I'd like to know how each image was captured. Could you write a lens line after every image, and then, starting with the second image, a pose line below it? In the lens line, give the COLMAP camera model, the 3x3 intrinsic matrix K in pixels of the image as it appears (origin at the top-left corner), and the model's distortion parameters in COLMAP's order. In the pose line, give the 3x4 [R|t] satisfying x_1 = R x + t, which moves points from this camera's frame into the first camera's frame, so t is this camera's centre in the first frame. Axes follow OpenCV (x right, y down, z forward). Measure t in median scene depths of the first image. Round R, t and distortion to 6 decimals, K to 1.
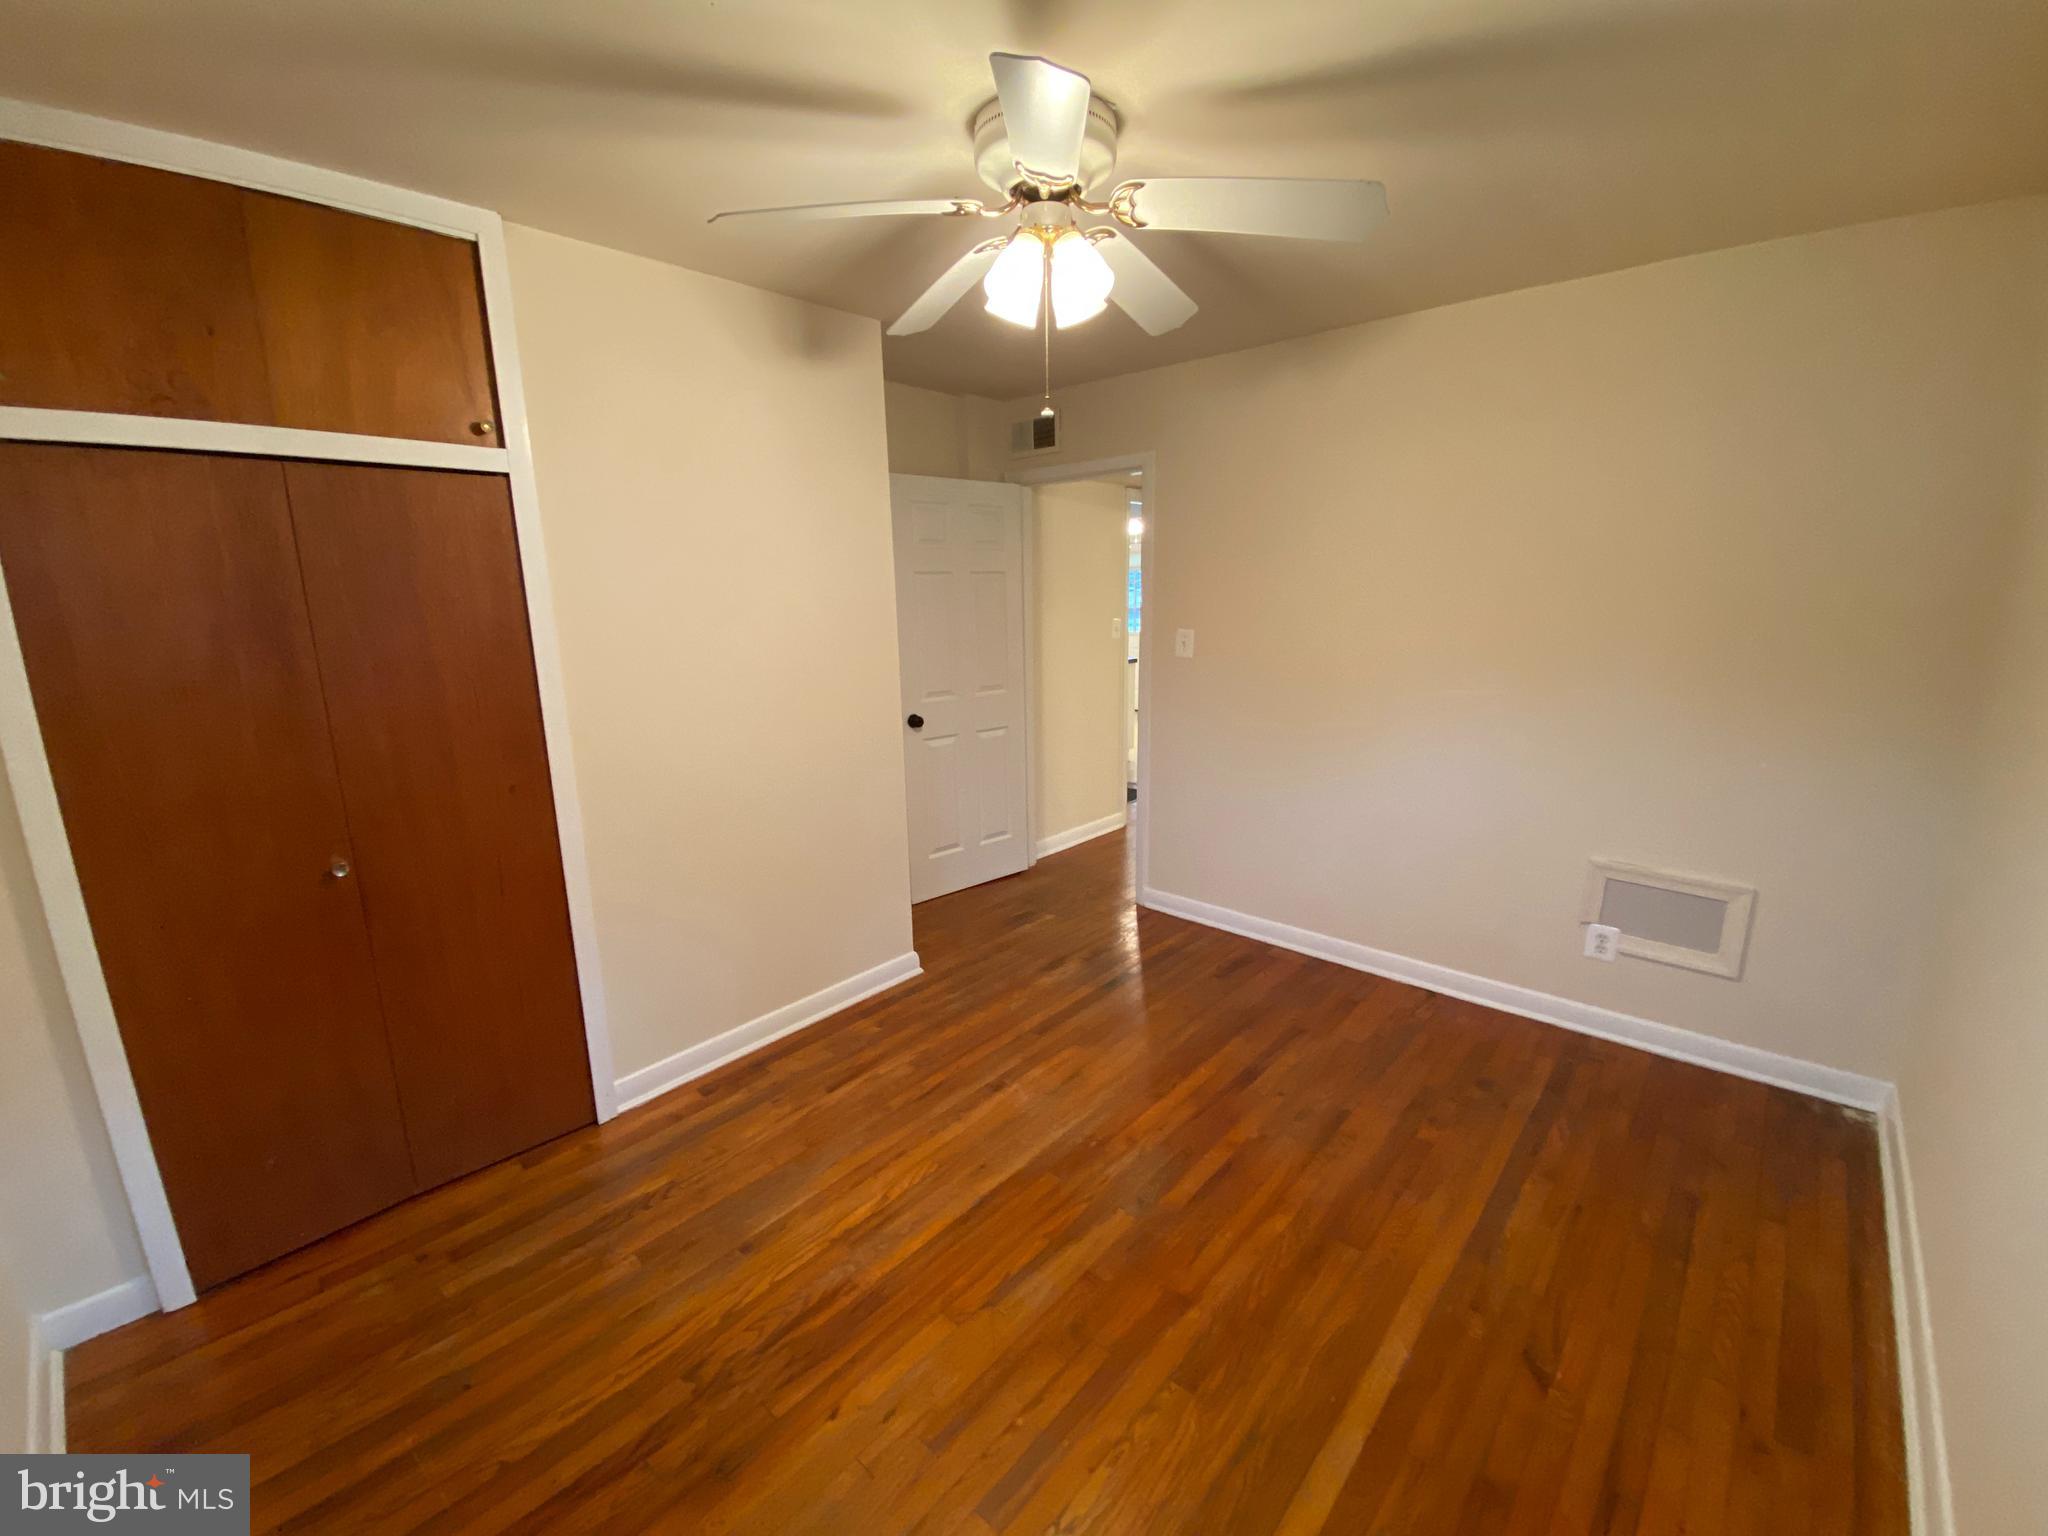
lens RADIAL K [[838.9, 0, 1024.0], [0, 838.9, 768.0], [0, 0, 1]] dist [0.055760, -0.037253]
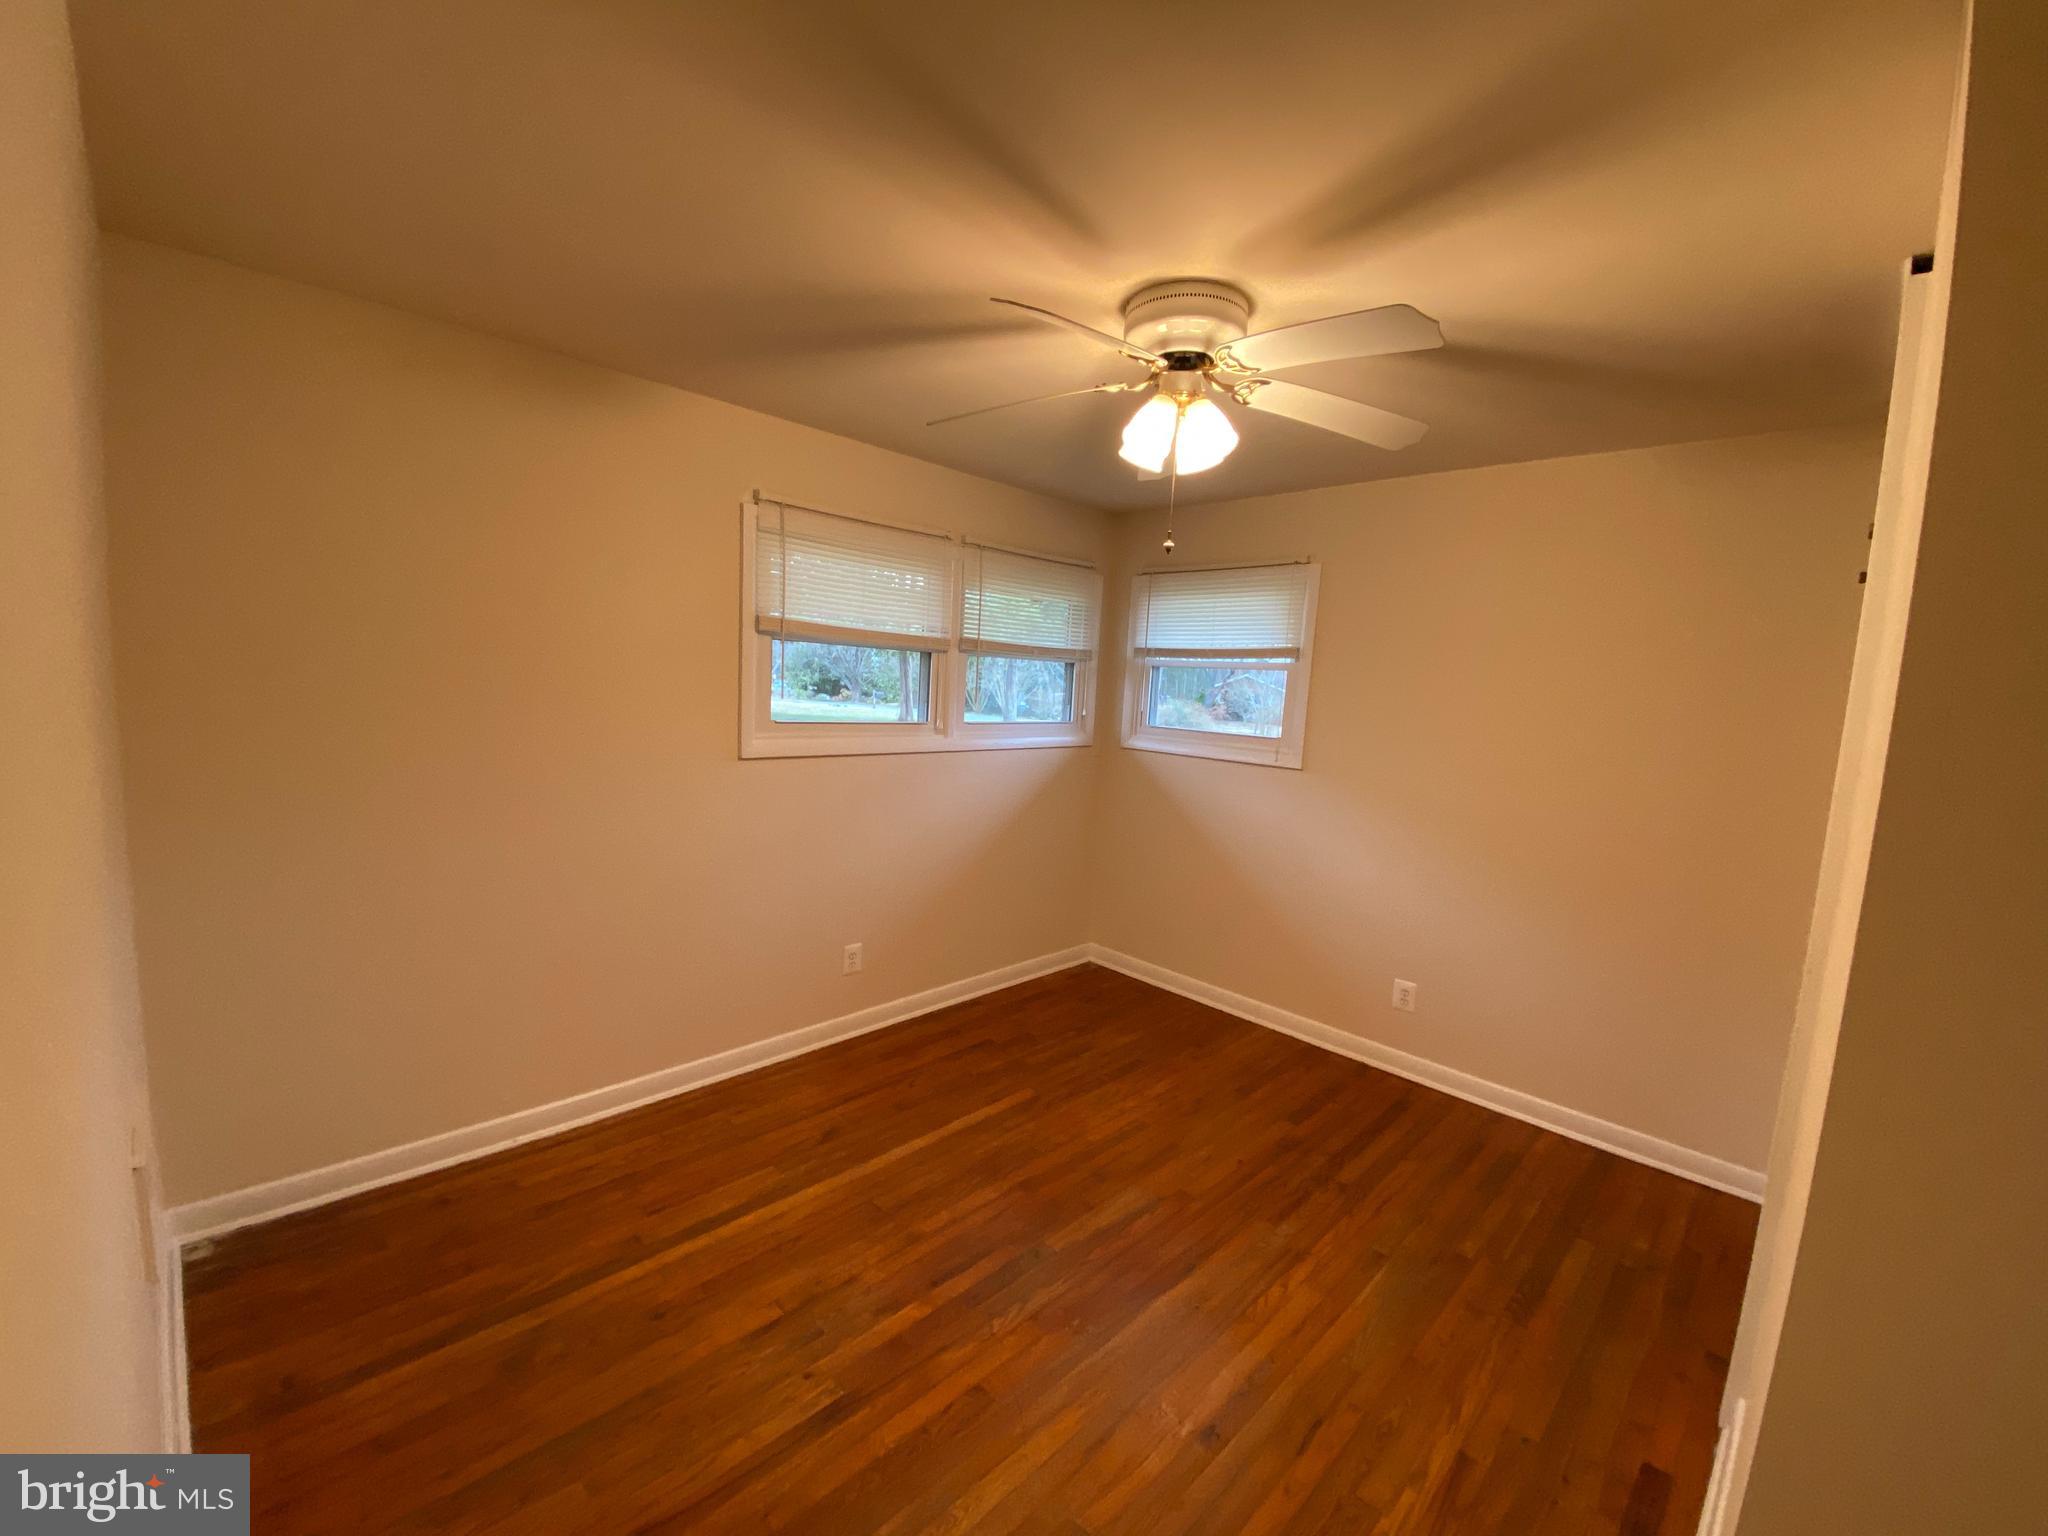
lens RADIAL K [[838.9, 0, 1024.0], [0, 838.9, 768.0], [0, 0, 1]] dist [0.055760, -0.037253]
pose [[-0.998068, -0.044869, 0.042986, 0.125754], [-0.028695, 0.946434, 0.321620, -0.385351], [-0.055114, 0.319765, -0.945893, 1.700817]]
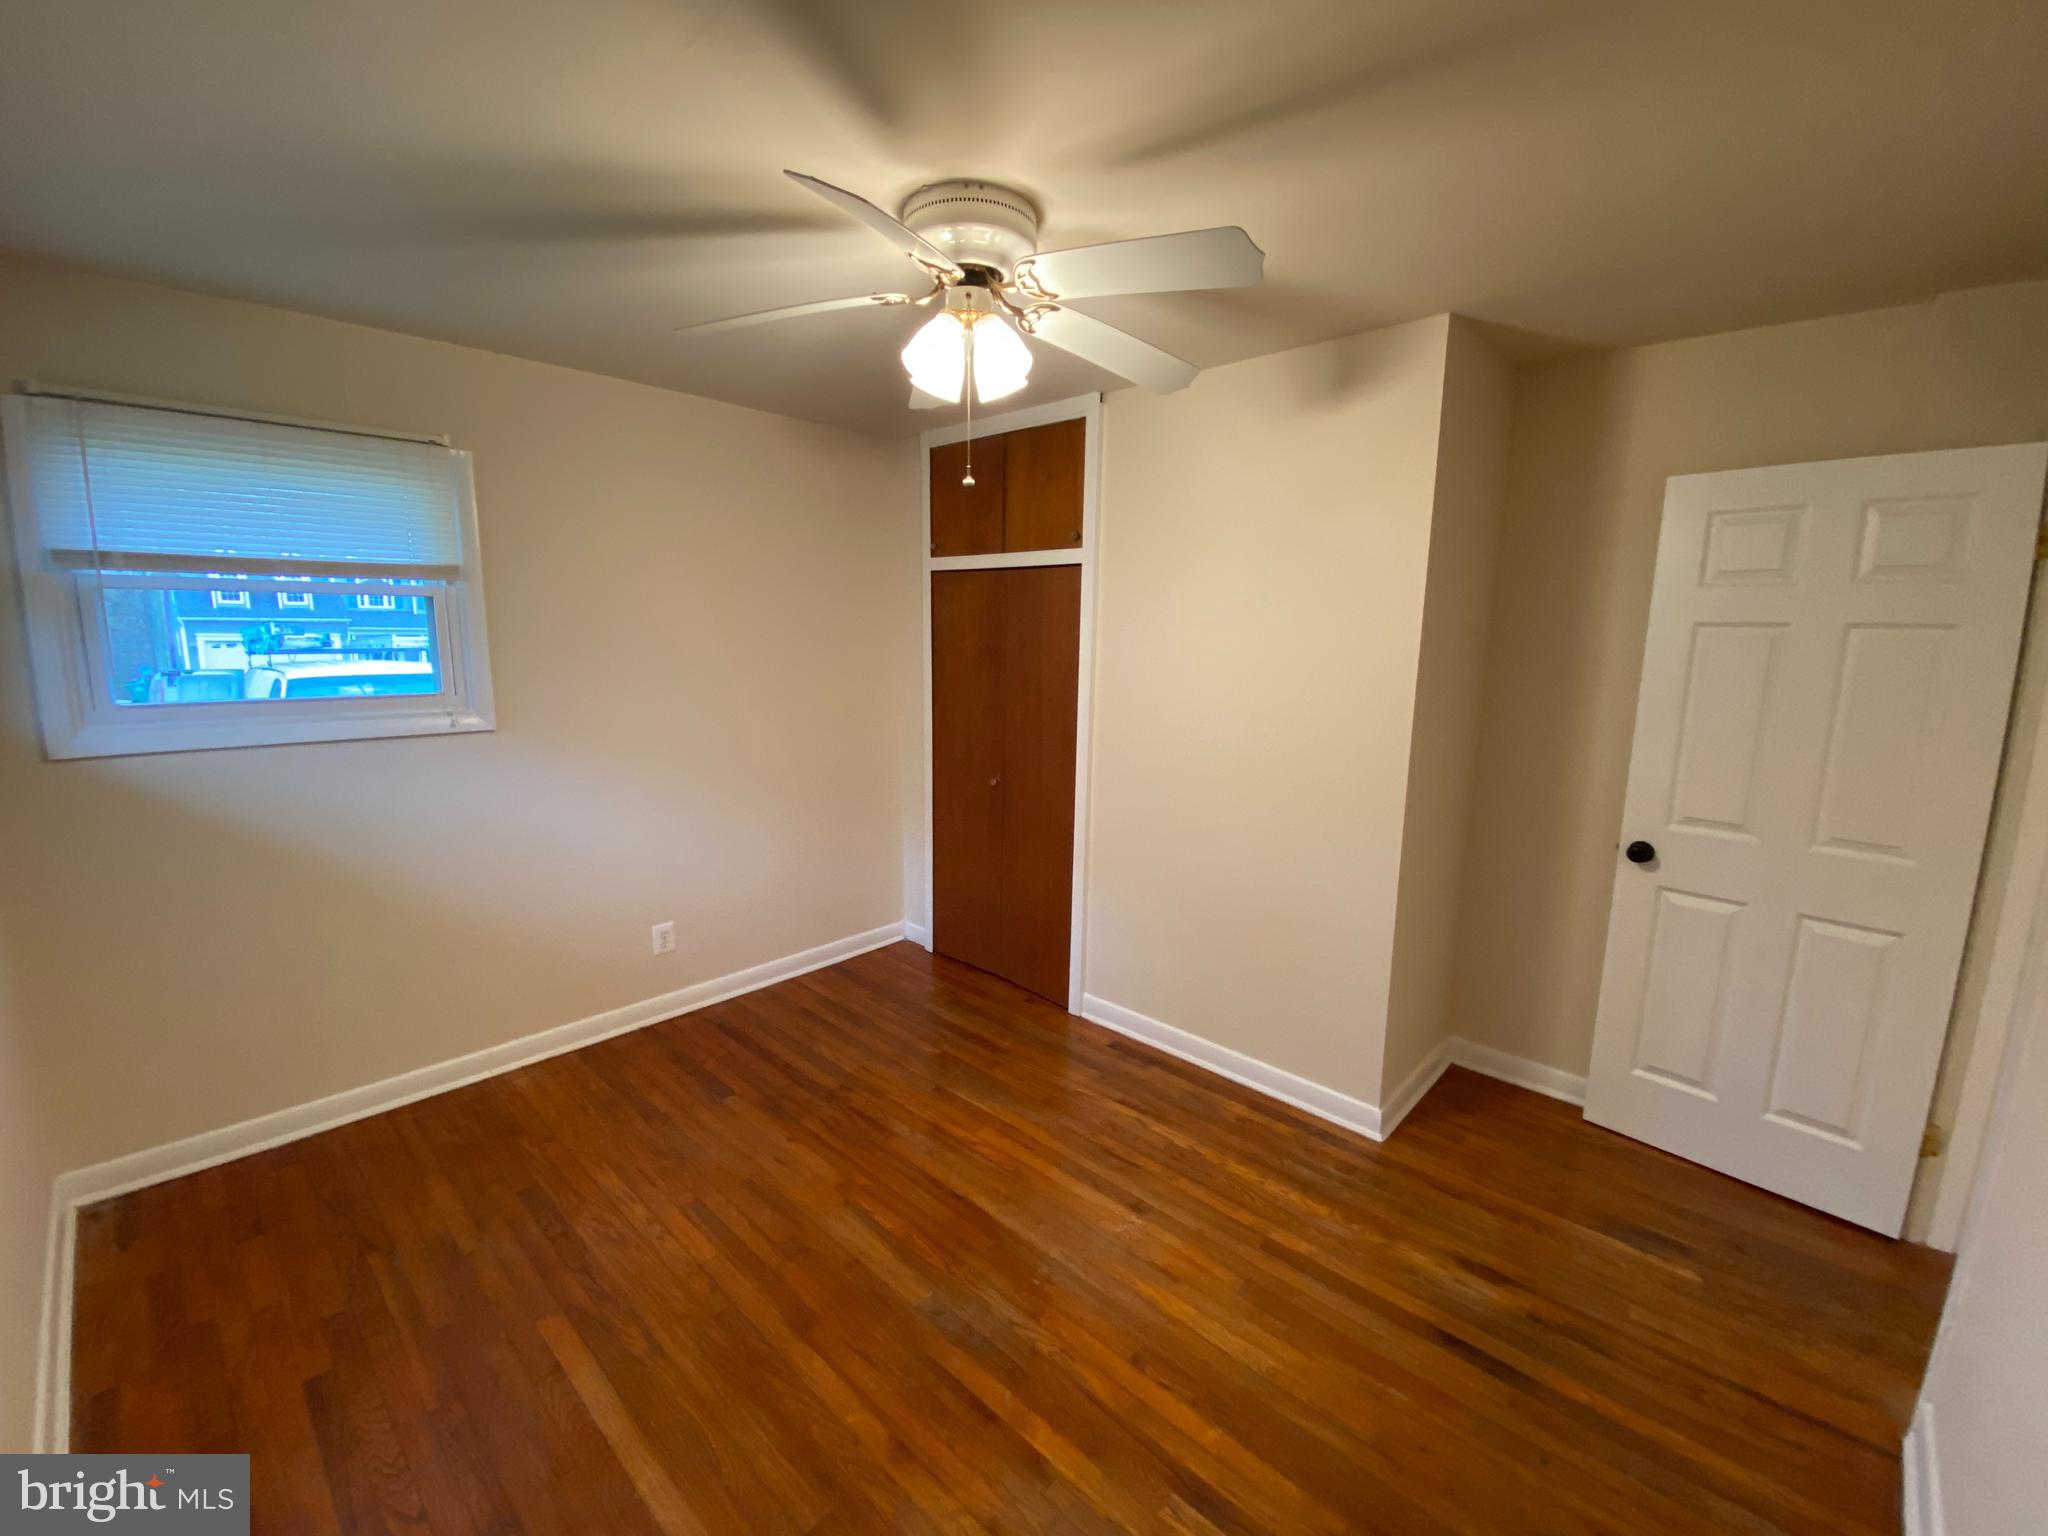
lens RADIAL K [[845.9, 0, 1024.1], [0, 845.9, 761.1], [0, 0, 1]] dist [0.050676, -0.031943]
pose [[-0.028249, 0.167441, -0.985477, 0.883980], [-0.223344, 0.959890, 0.169496, -0.219809], [0.974330, 0.224889, 0.010281, 0.886804]]
